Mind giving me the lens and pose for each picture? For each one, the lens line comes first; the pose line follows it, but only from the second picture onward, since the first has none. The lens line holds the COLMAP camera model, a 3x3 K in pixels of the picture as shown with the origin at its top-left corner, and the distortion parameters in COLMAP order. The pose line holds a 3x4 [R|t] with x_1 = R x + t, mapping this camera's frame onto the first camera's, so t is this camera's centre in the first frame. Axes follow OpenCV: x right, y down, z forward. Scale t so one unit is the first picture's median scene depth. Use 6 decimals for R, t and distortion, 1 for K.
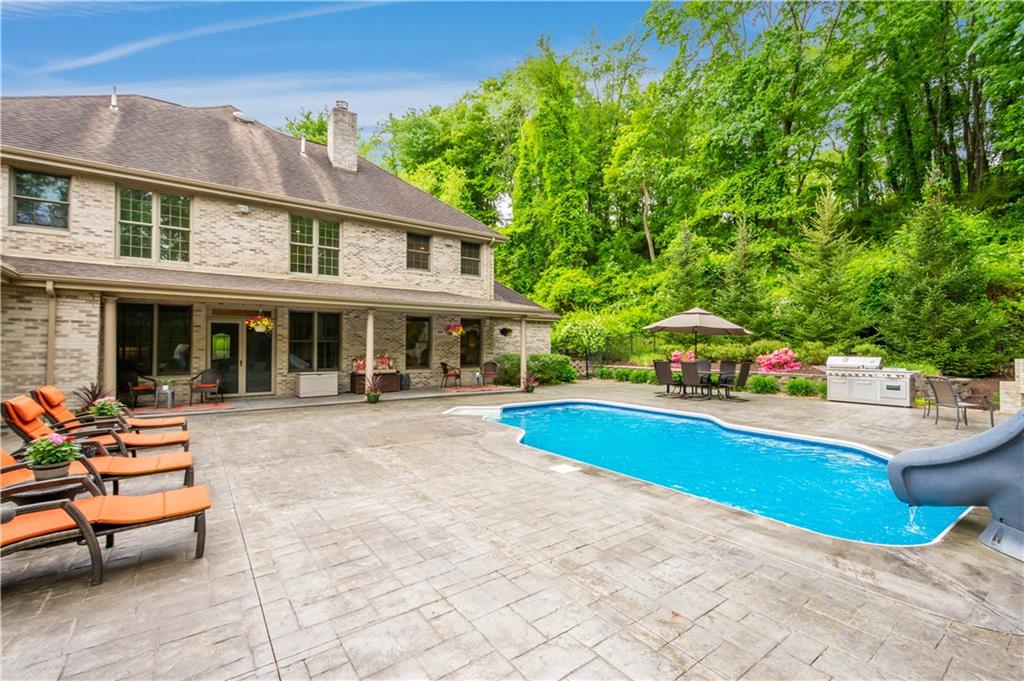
lens RADIAL K [[449.0, 0, 514.1], [0, 449.0, 341.9], [0, 0, 1]] dist [-0.003527, -0.000271]
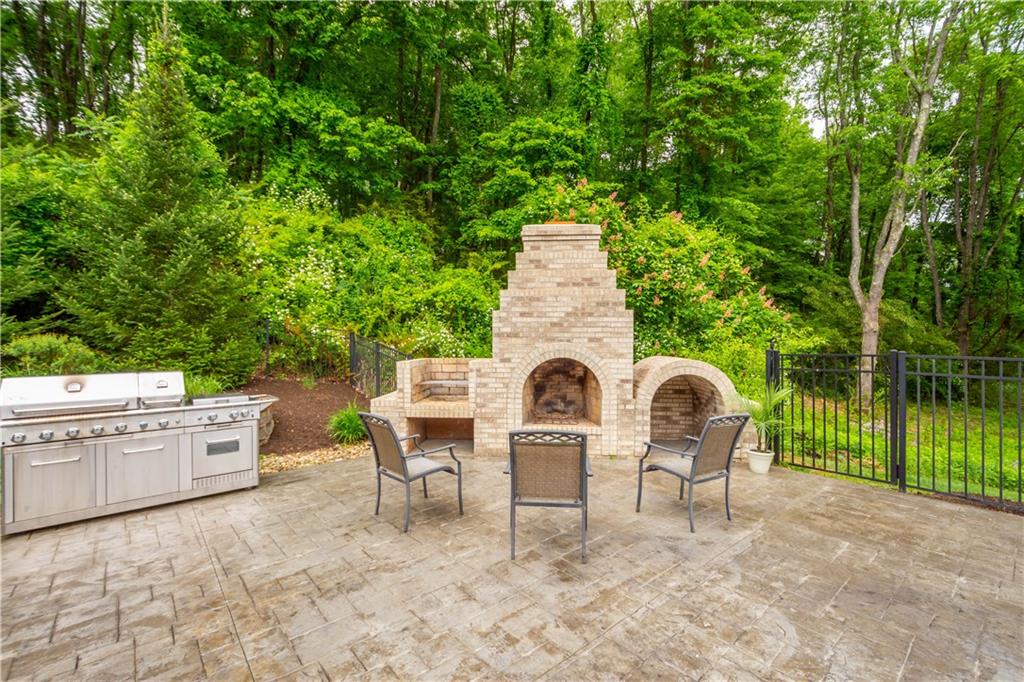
lens RADIAL K [[449.0, 0, 518.5], [0, 449.0, 338.2], [0, 0, 1]] dist [-0.003527, -0.000271]
pose [[-0.091609, -0.007380, 0.995768, 0.381811], [-0.011665, 0.999912, 0.006337, 0.000344], [-0.995727, -0.011035, -0.091687, 0.689418]]
